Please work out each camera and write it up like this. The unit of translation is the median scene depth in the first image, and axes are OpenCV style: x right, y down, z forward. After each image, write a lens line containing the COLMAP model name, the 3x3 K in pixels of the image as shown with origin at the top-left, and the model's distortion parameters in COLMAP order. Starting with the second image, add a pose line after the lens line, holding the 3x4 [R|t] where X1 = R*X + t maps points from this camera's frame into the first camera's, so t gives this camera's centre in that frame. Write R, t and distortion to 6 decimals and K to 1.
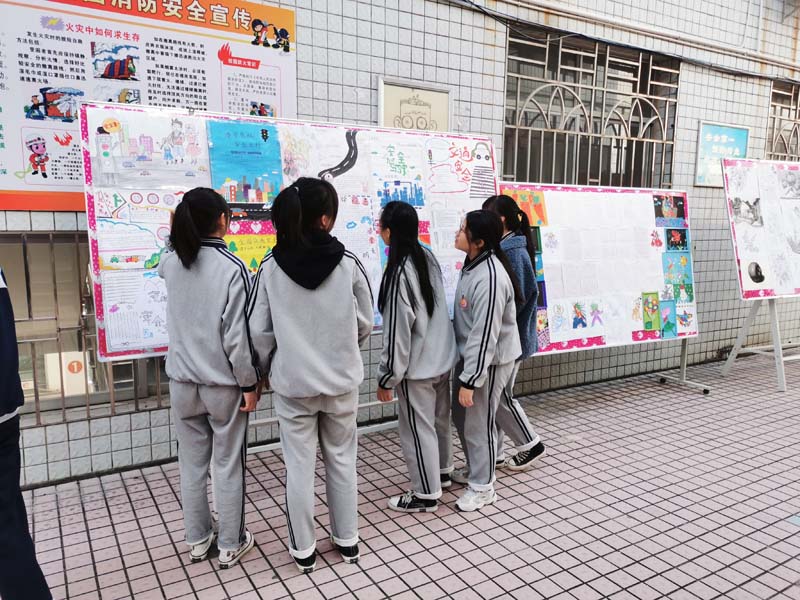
lens RADIAL K [[621.9, 0, 393.4], [0, 621.9, 300.7], [0, 0, 1]] dist [0.061402, -0.053908]
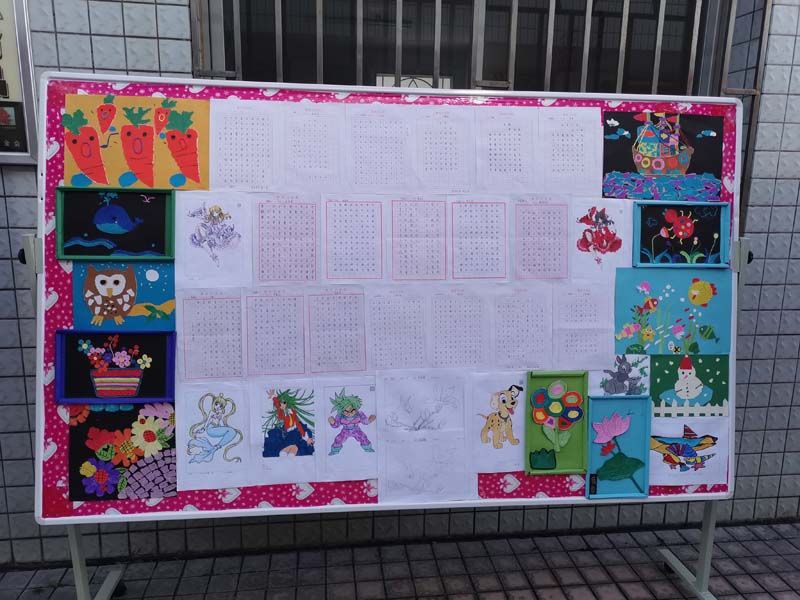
lens RADIAL K [[673.0, 0, 399.6], [0, 673.0, 282.4], [0, 0, 1]] dist [0.044775, -0.003344]
pose [[0.919665, 0.087698, -0.382787, 0.466599], [-0.063667, 0.995147, 0.075030, -0.090734], [0.387509, -0.044632, 0.920785, 0.586317]]
